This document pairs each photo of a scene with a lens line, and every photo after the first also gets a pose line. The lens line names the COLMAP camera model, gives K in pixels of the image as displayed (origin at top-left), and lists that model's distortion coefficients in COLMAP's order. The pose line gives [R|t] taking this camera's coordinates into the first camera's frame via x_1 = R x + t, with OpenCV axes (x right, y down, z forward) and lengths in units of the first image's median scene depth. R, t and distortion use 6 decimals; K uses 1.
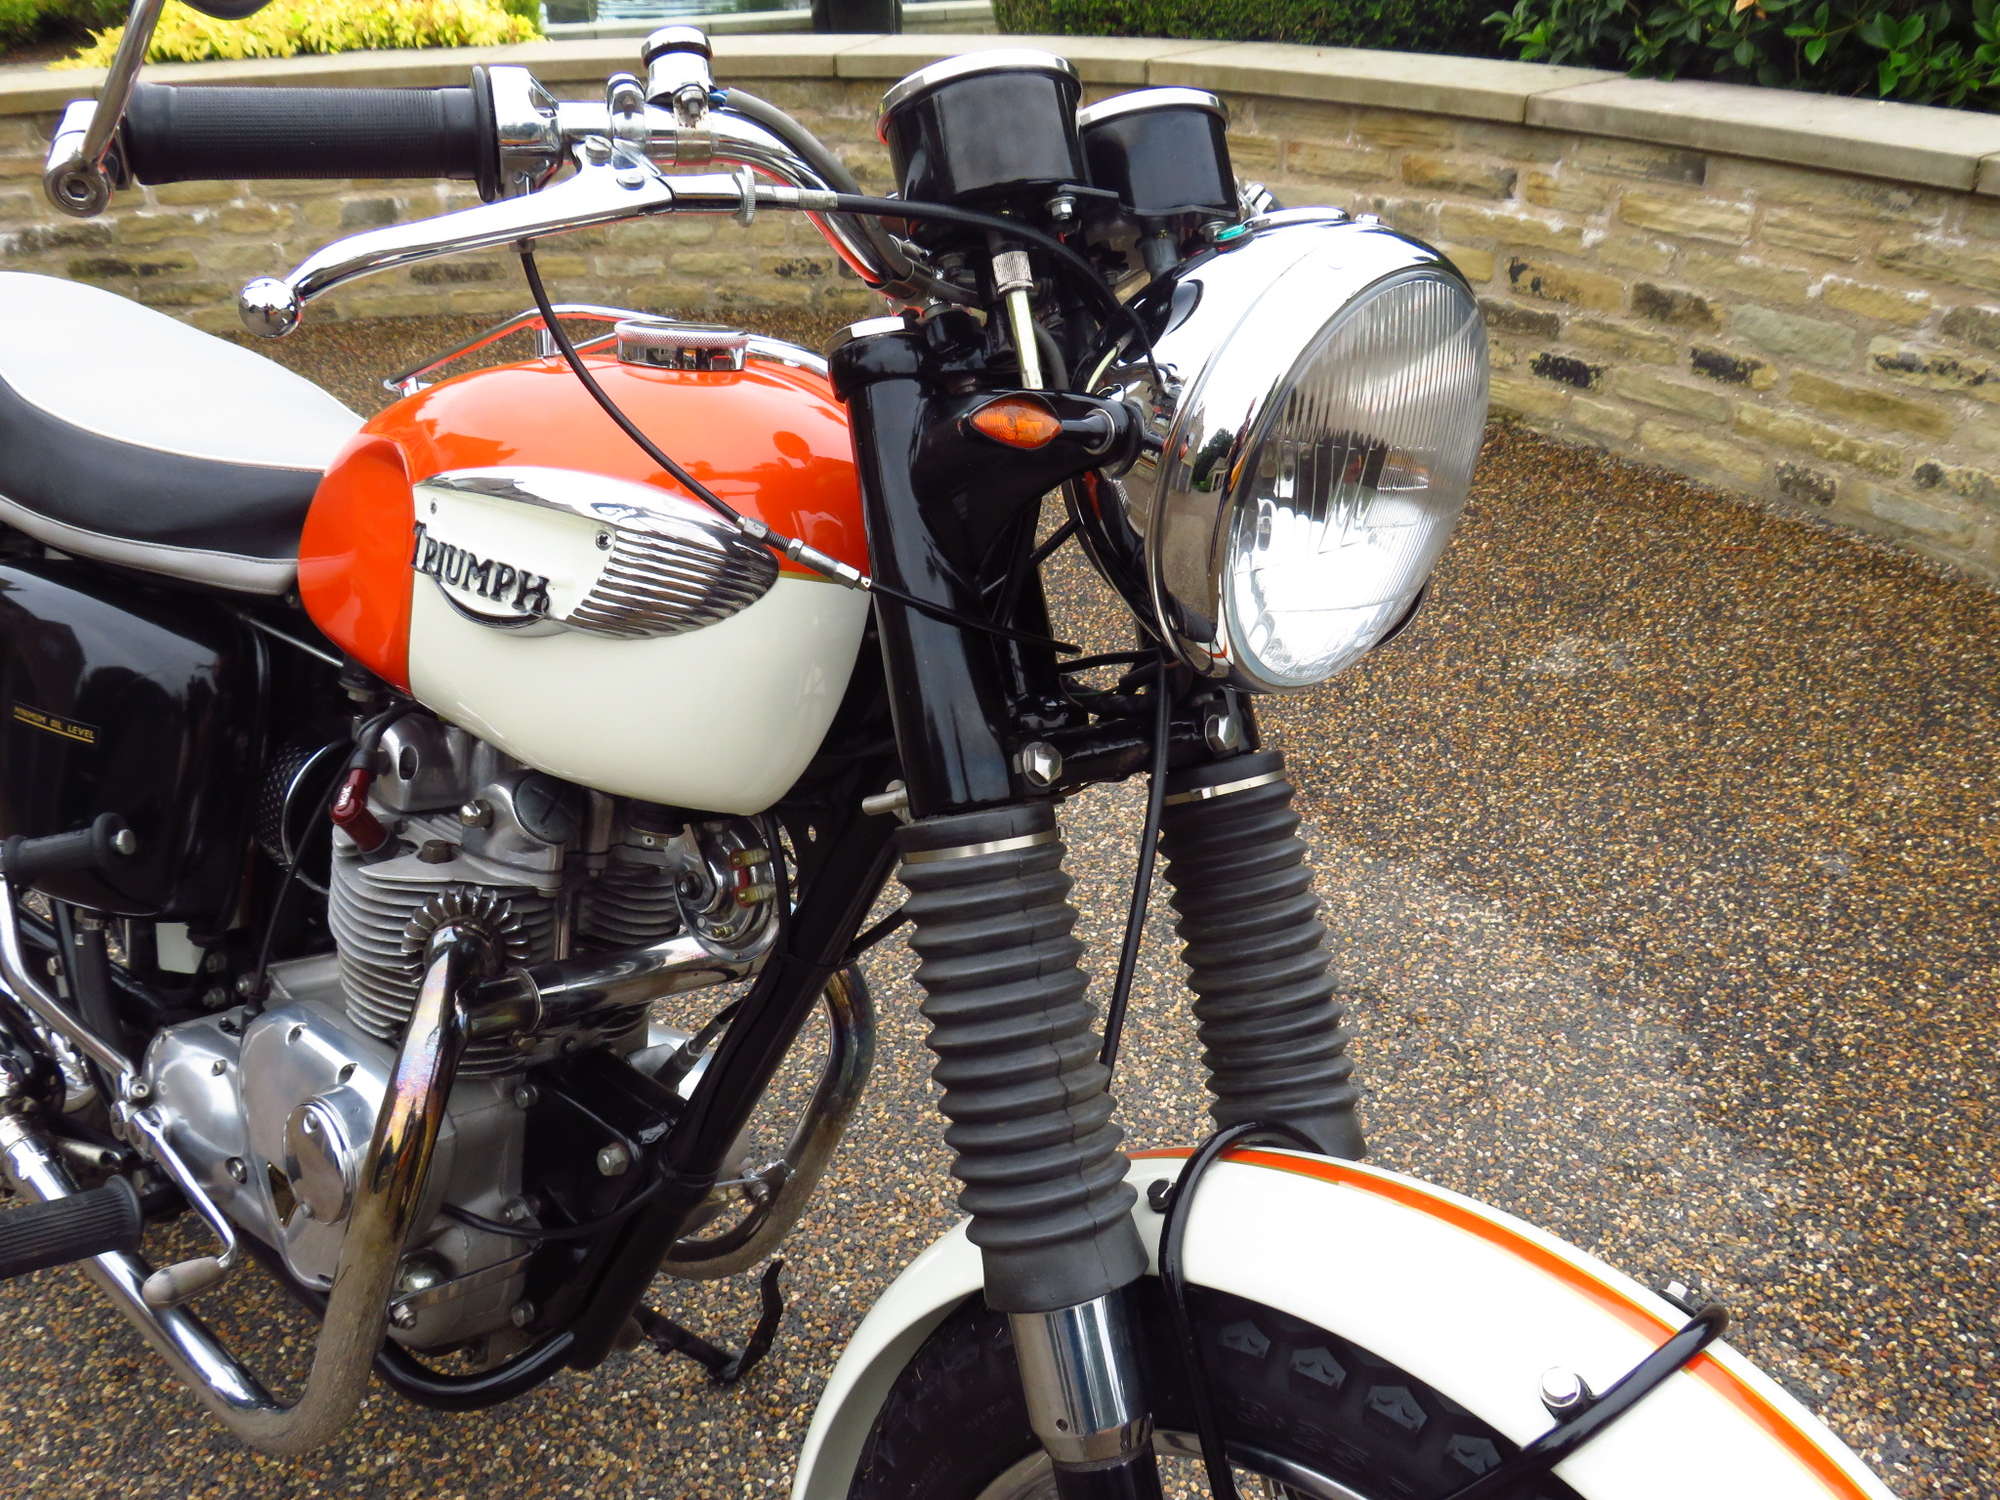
lens RADIAL K [[1711.4, 0, 995.3], [0, 1711.4, 751.6], [0, 0, 1]] dist [-0.042385, 0.013672]
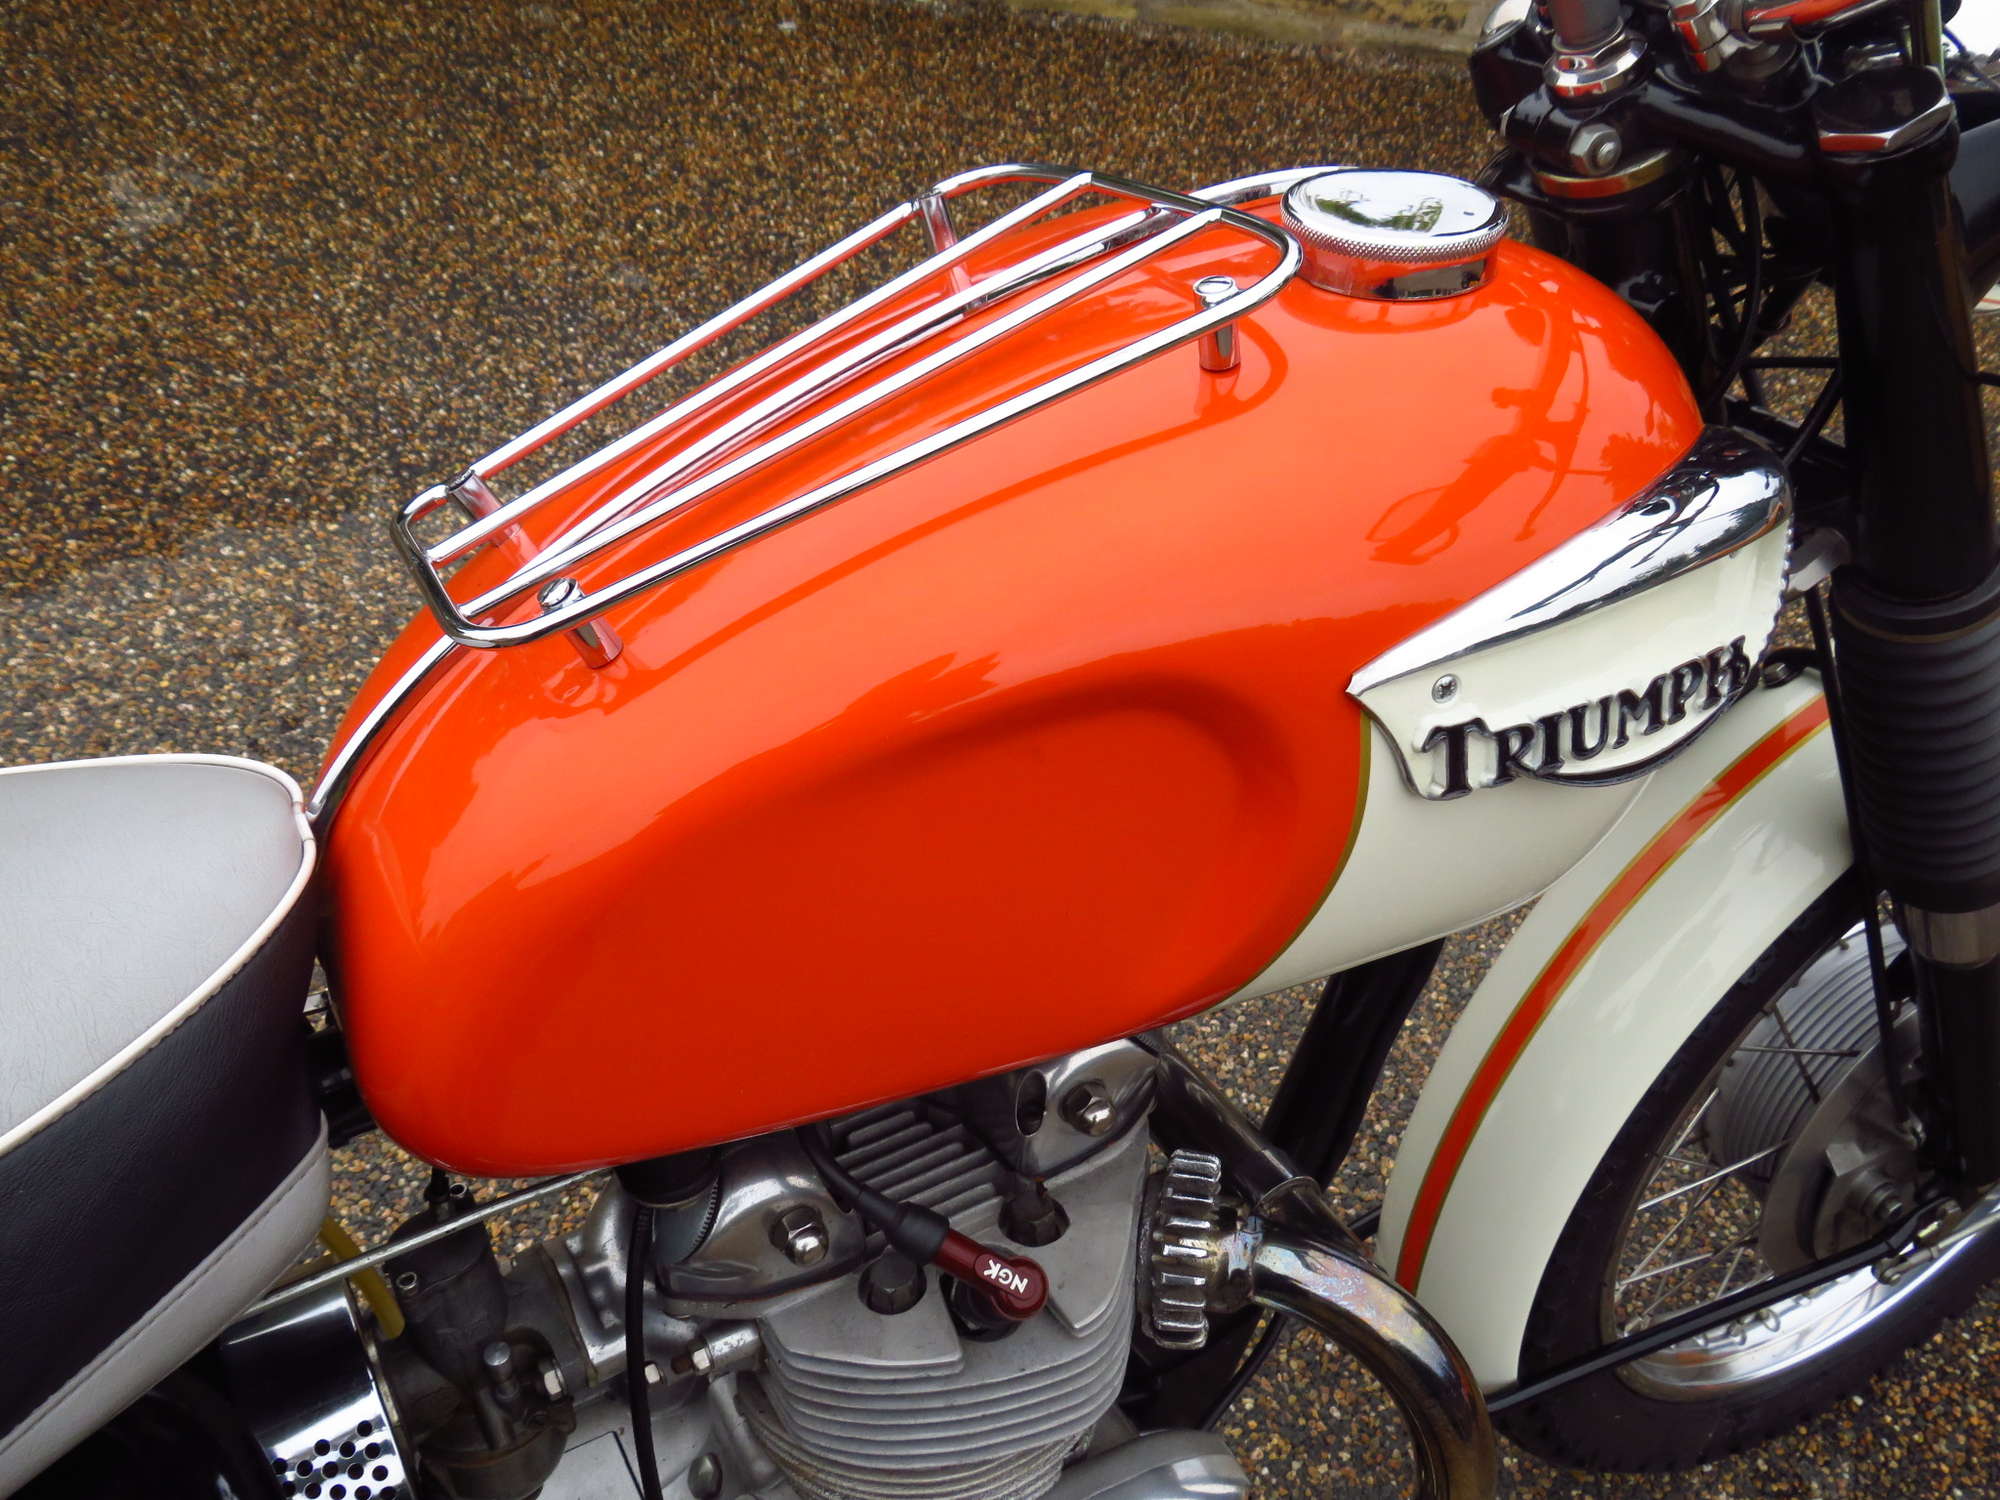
lens RADIAL K [[1711.4, 0, 998.2], [0, 1711.4, 743.3], [0, 0, 1]] dist [-0.042385, 0.013672]
pose [[0.335782, -0.627528, 0.702466, -0.458464], [0.325546, 0.777123, 0.538608, -0.280161], [-0.883895, 0.047830, 0.465234, 0.510838]]
